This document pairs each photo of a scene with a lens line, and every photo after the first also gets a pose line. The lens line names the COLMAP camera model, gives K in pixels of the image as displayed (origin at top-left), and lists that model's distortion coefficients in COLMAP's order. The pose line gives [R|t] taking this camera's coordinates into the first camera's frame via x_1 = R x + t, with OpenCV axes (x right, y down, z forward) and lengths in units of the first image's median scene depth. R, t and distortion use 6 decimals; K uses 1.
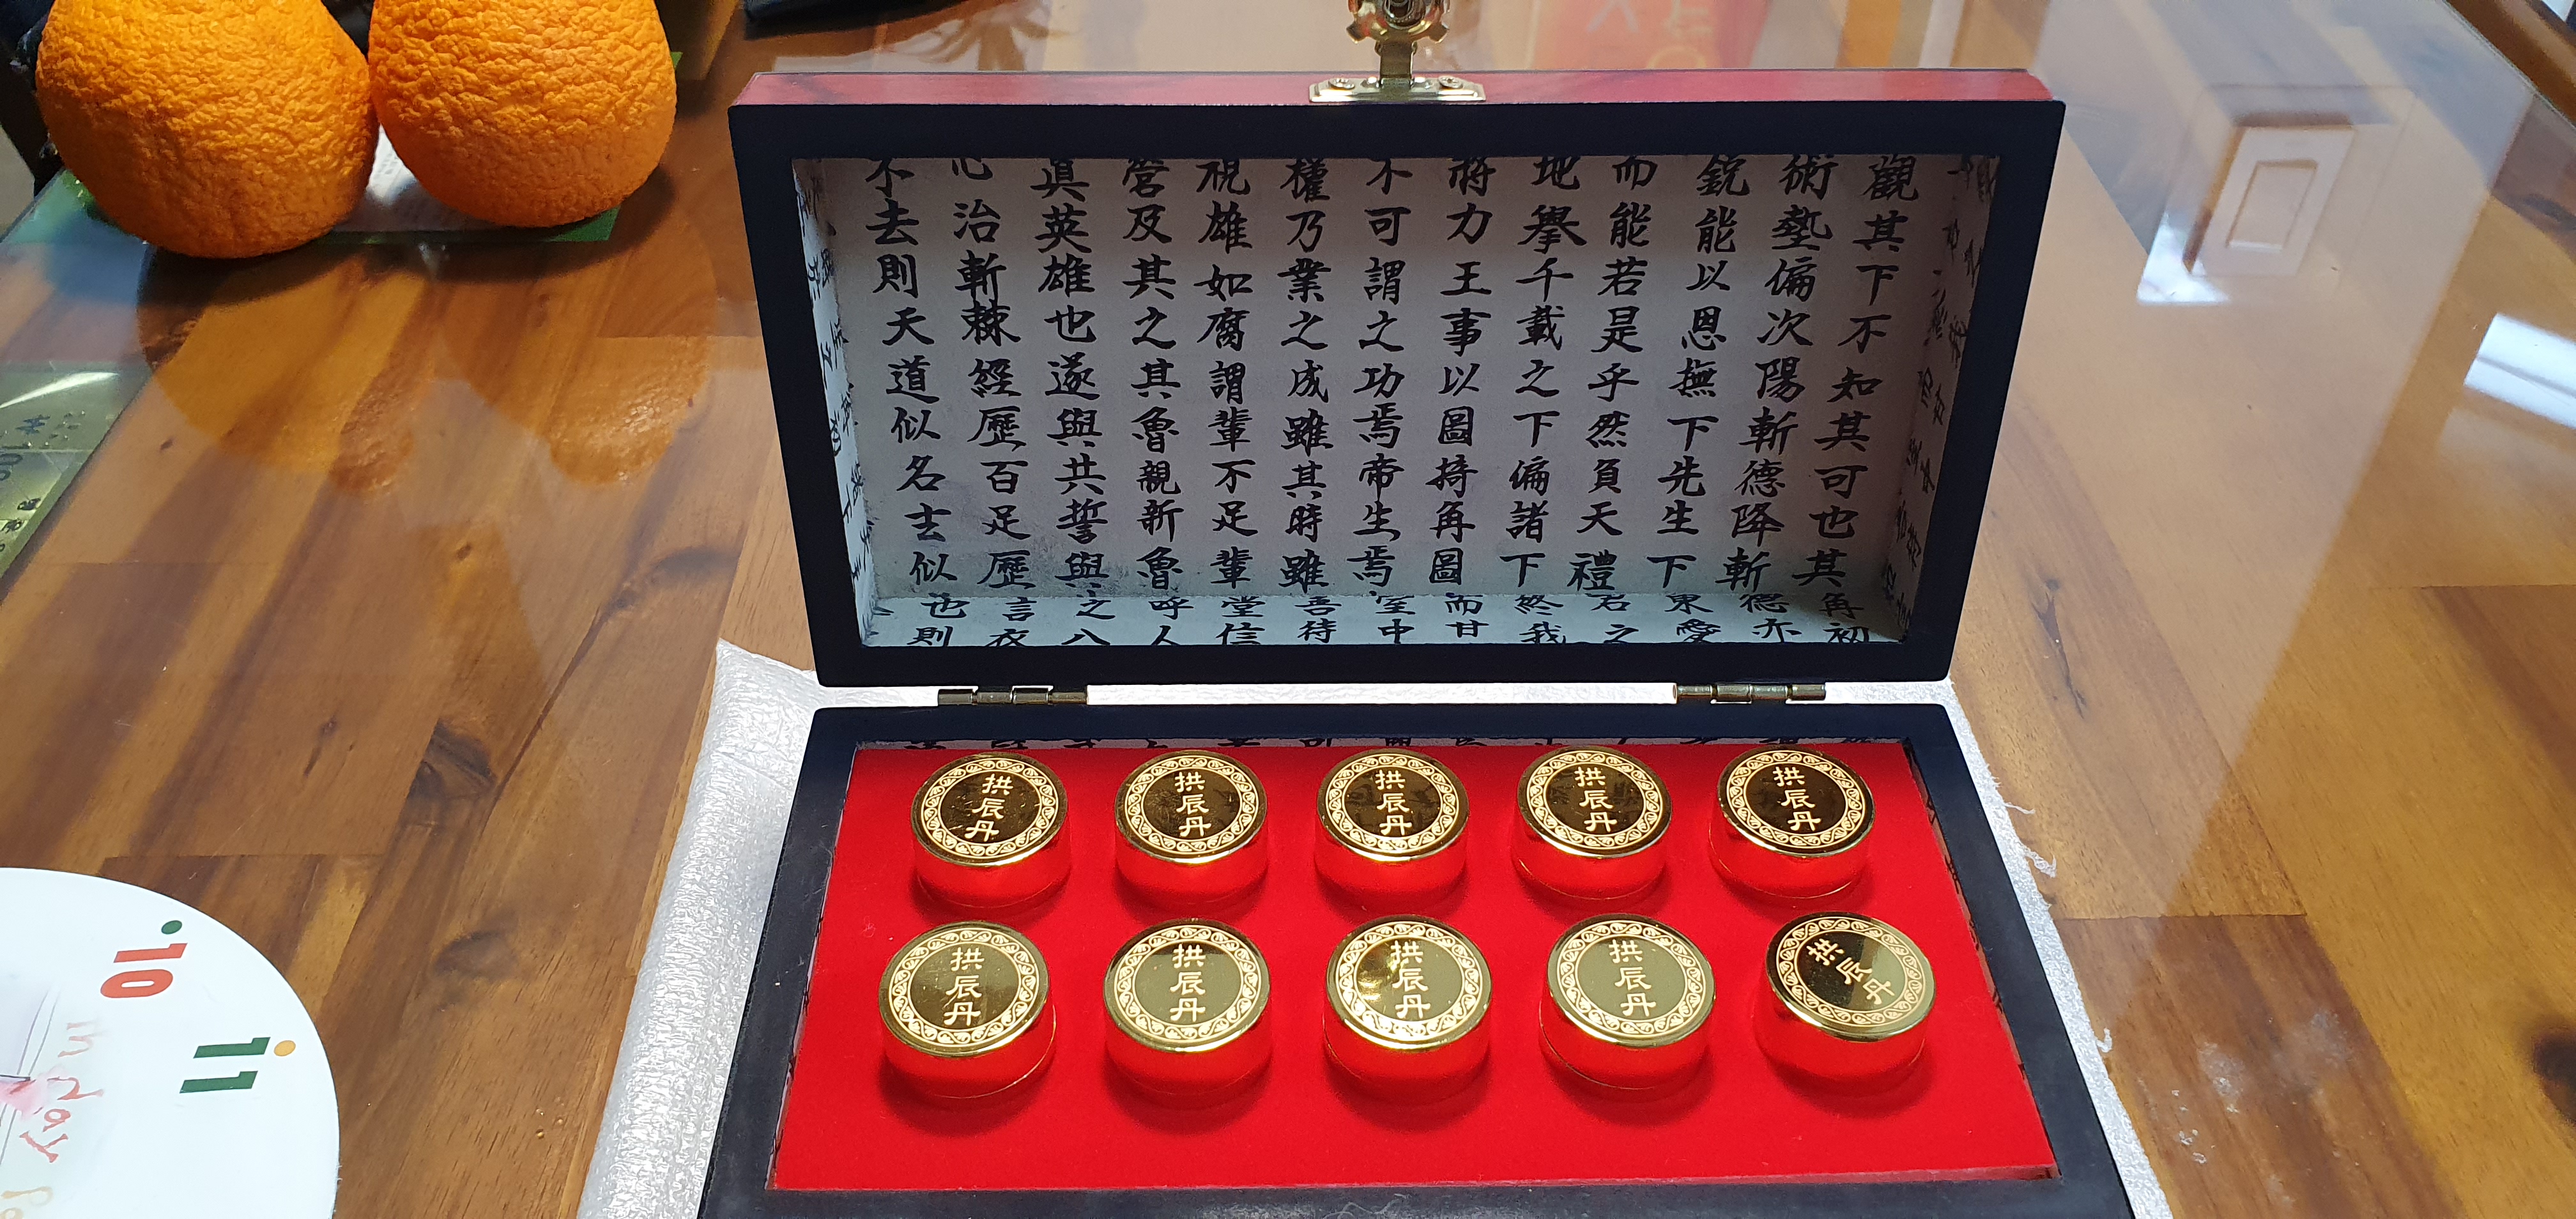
lens RADIAL K [[2473.2, 0, 1285.6], [0, 2473.2, 545.0], [0, 0, 1]] dist [0.370630, -1.873740]
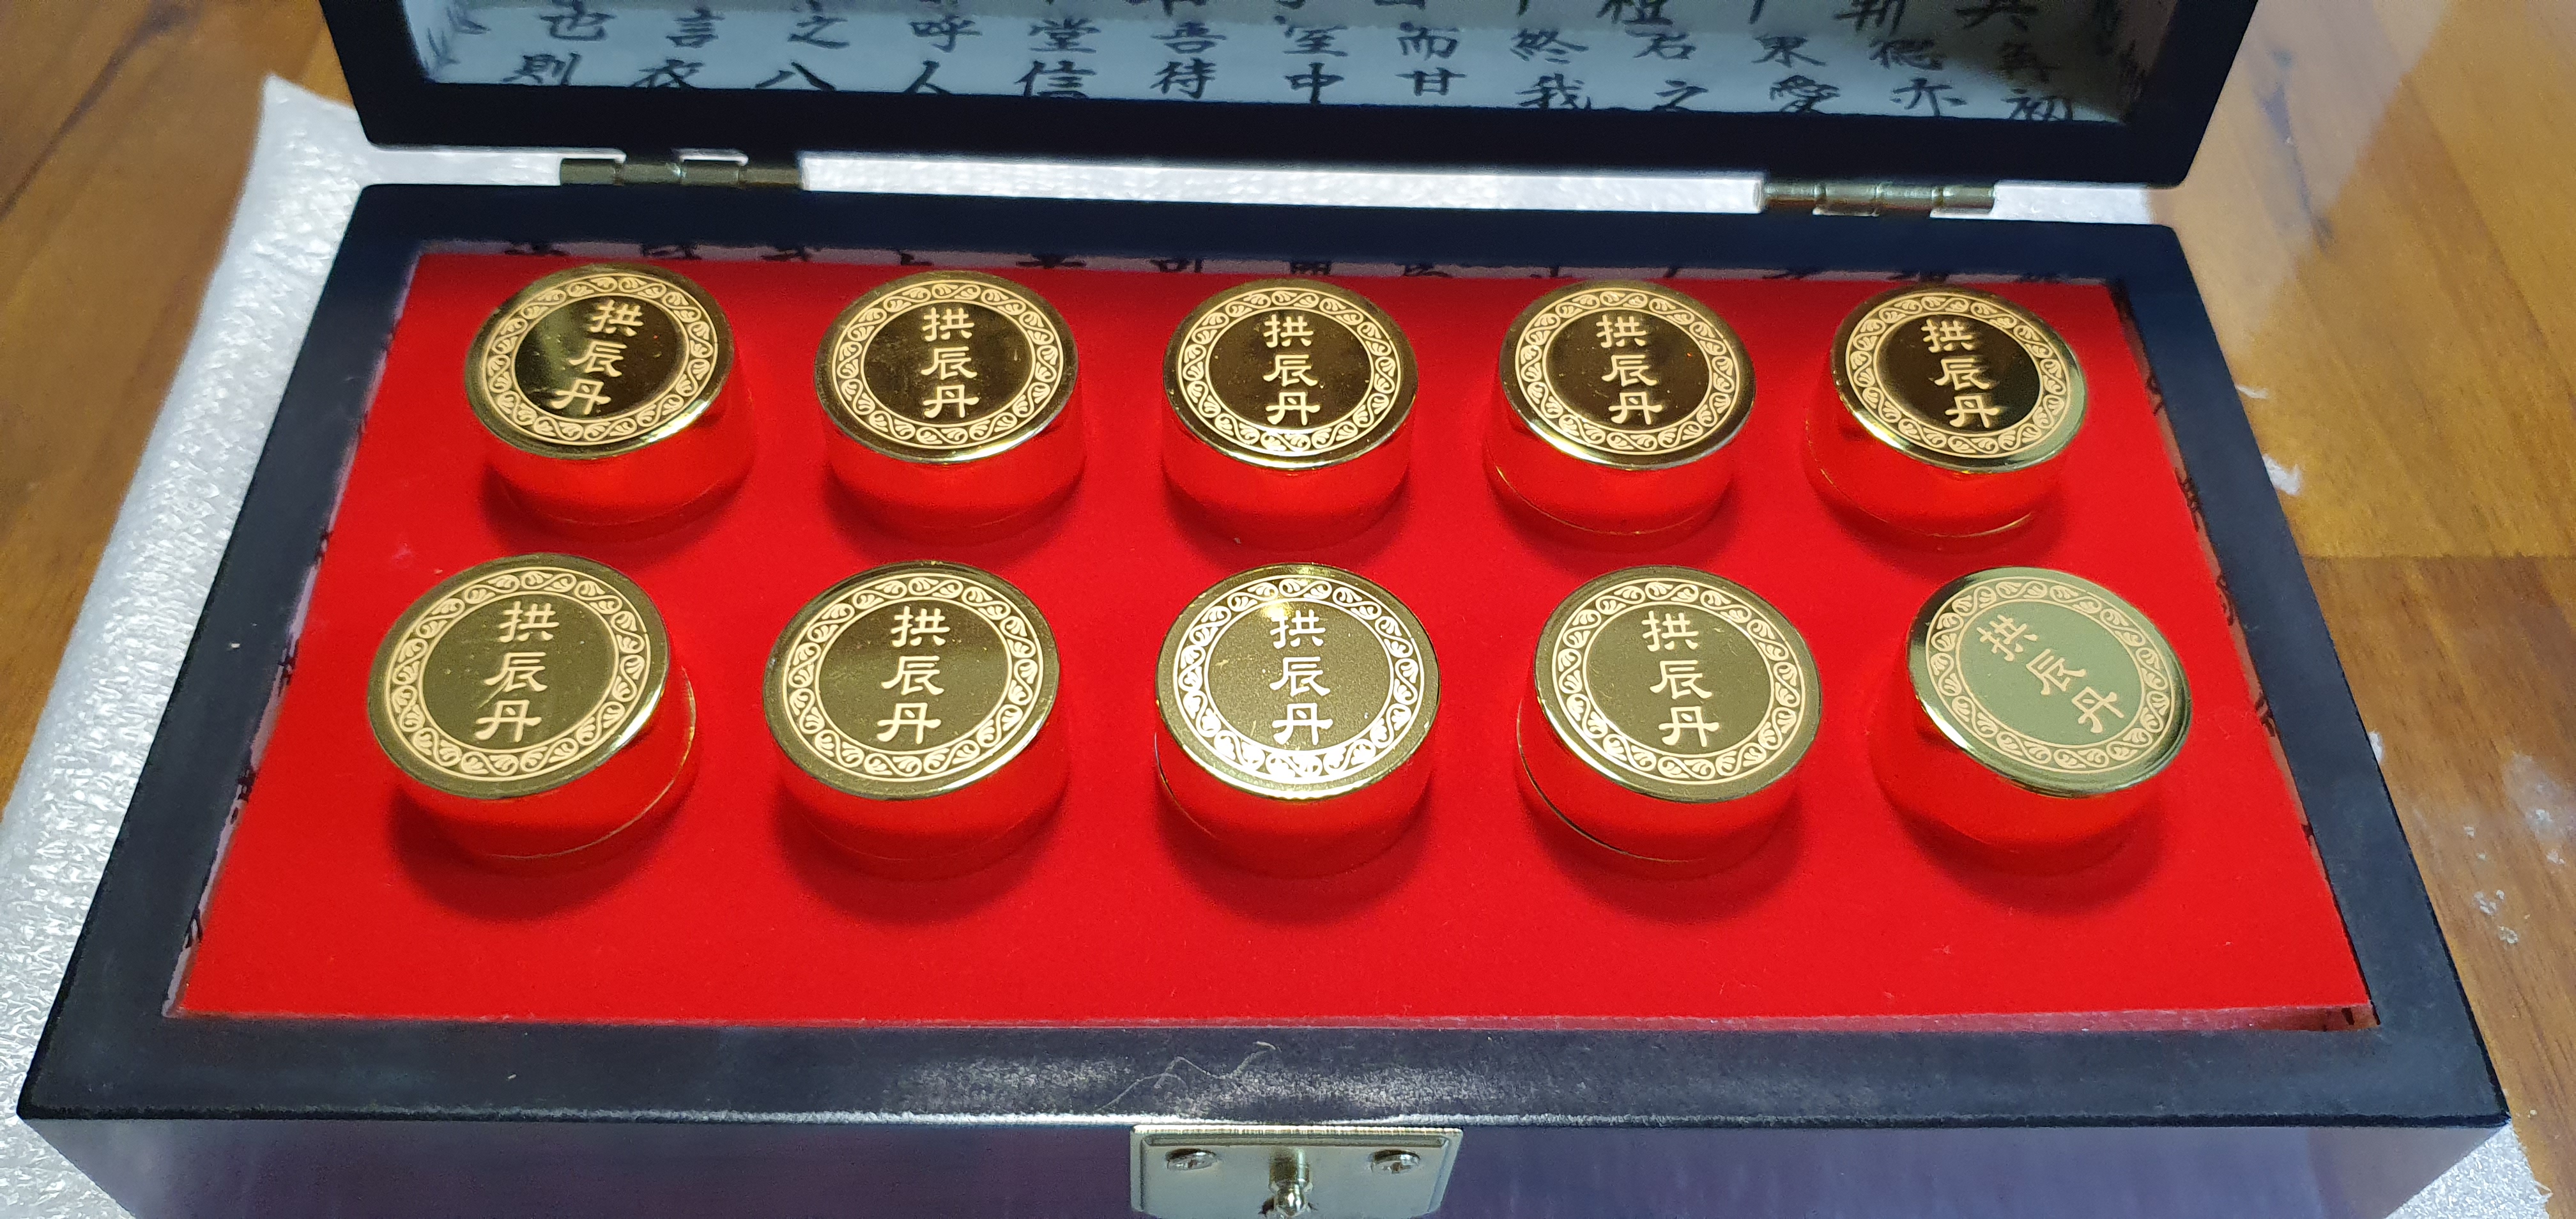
lens RADIAL K [[2595.1, 0, 1282.1], [0, 2595.1, 705.5], [0, 0, 1]] dist [0.105044, -0.376819]
pose [[0.999583, 0.023533, 0.016719, 0.031772], [-0.026866, 0.970265, 0.240550, 0.031609], [-0.010561, -0.240898, 0.970493, 0.368165]]
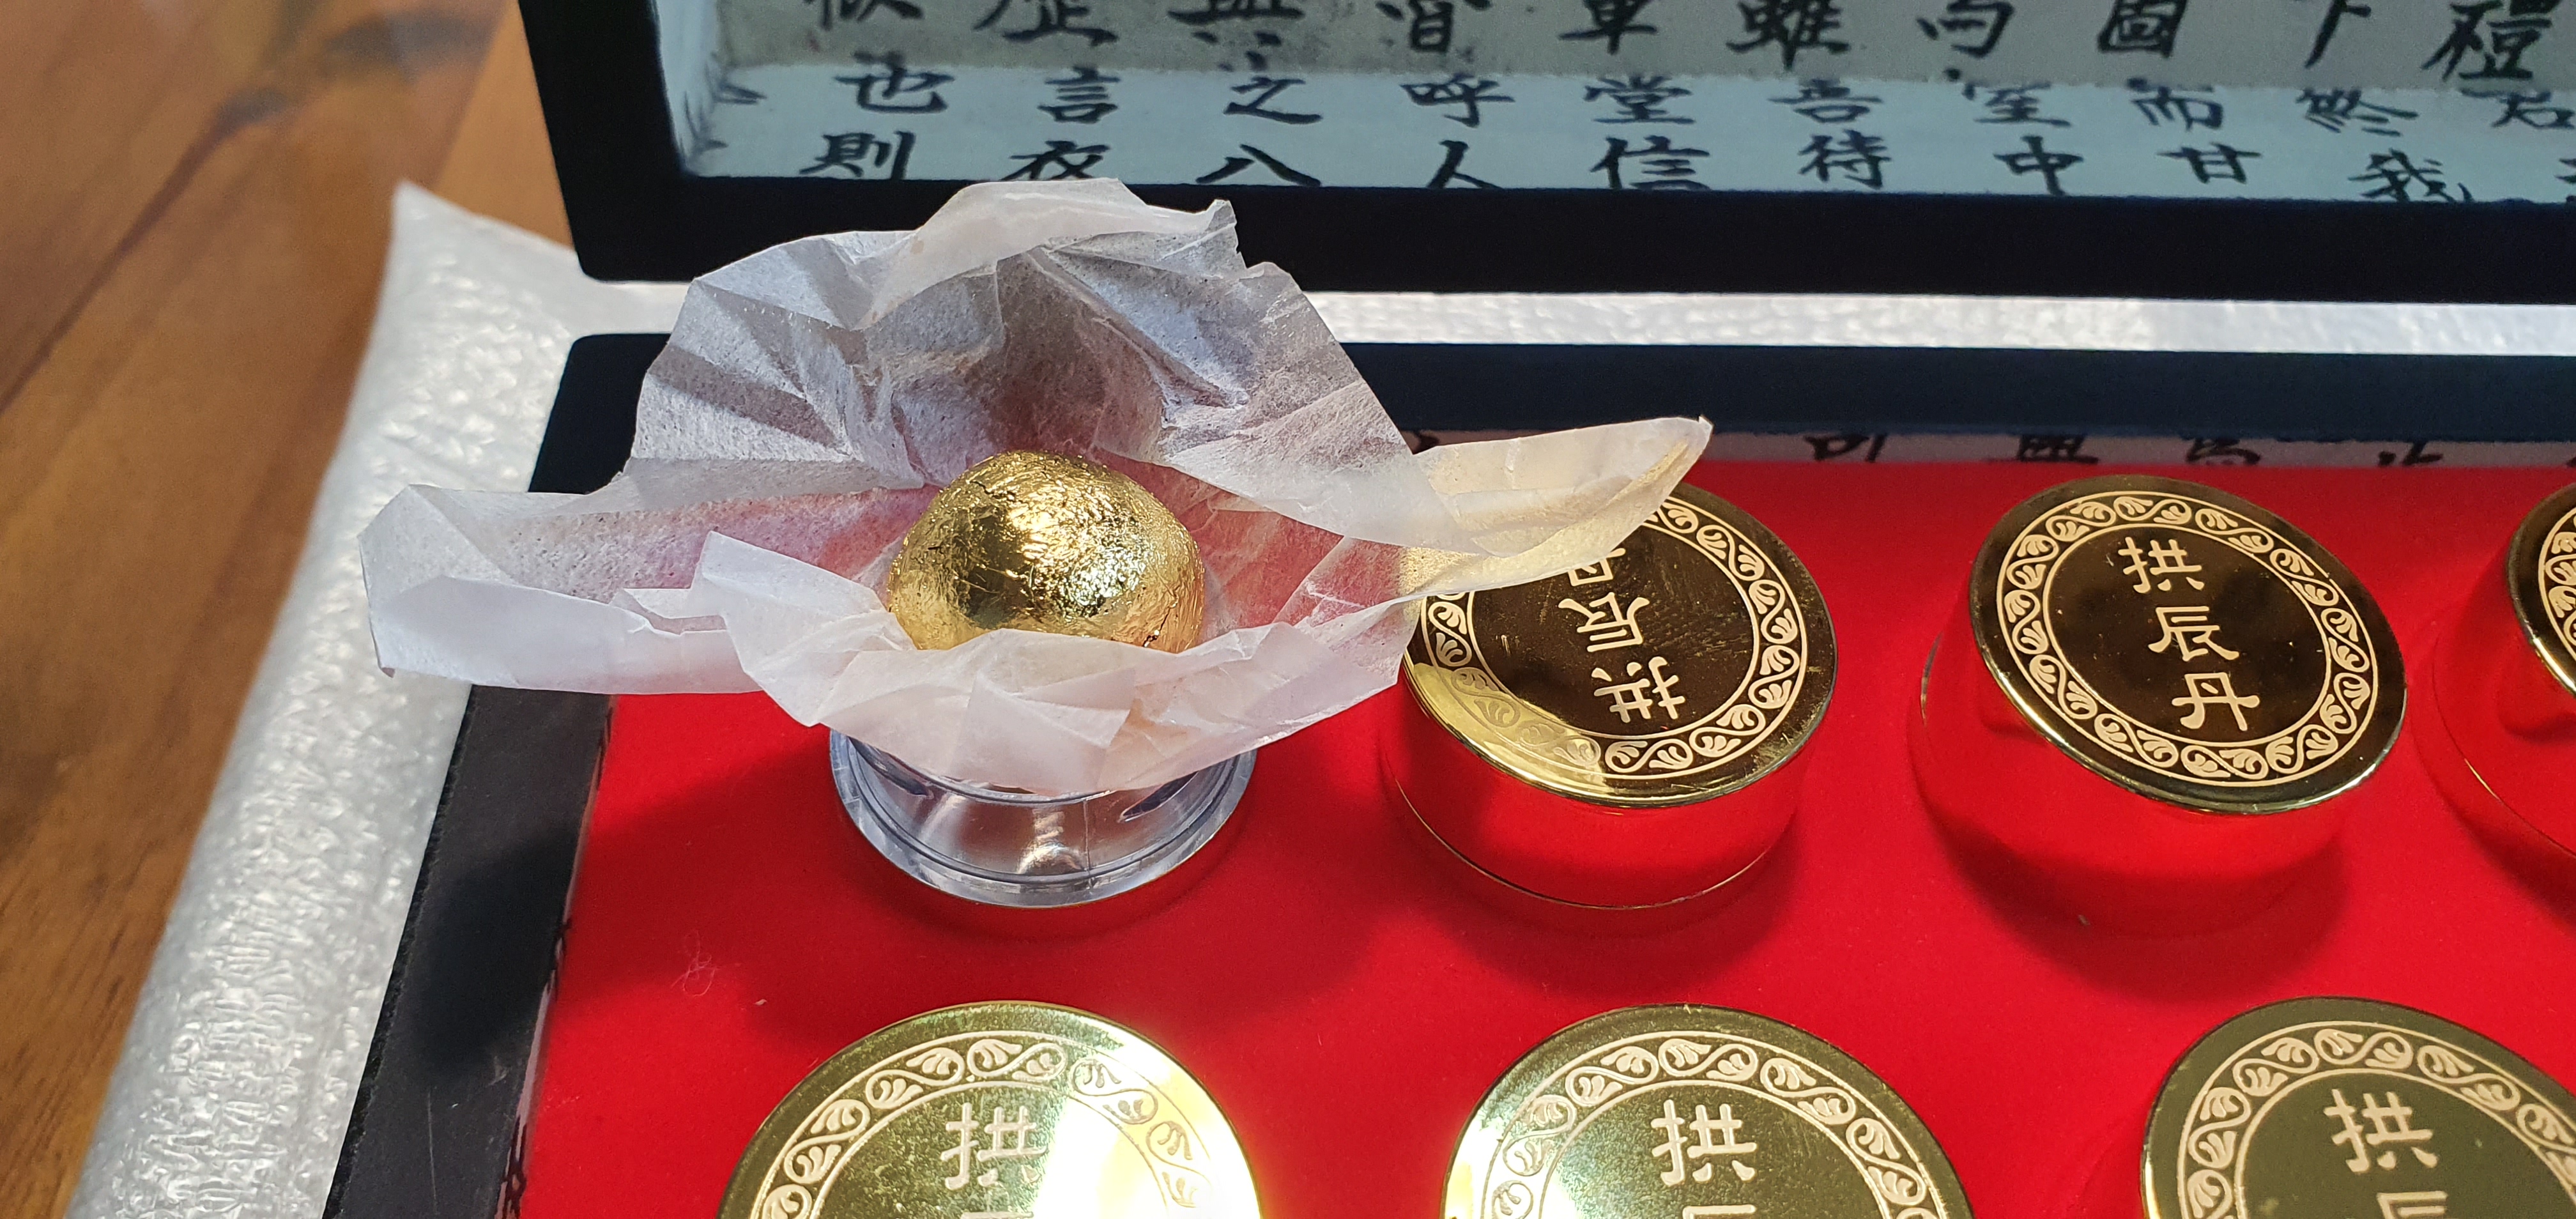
lens RADIAL K [[2595.1, 0, 1282.1], [0, 2595.1, 705.5], [0, 0, 1]] dist [0.105044, -0.376819]
pose [[0.999753, 0.014269, 0.017029, -0.087145], [-0.017323, 0.980578, 0.195363, 0.042856], [-0.013911, -0.195610, 0.980583, 0.618257]]
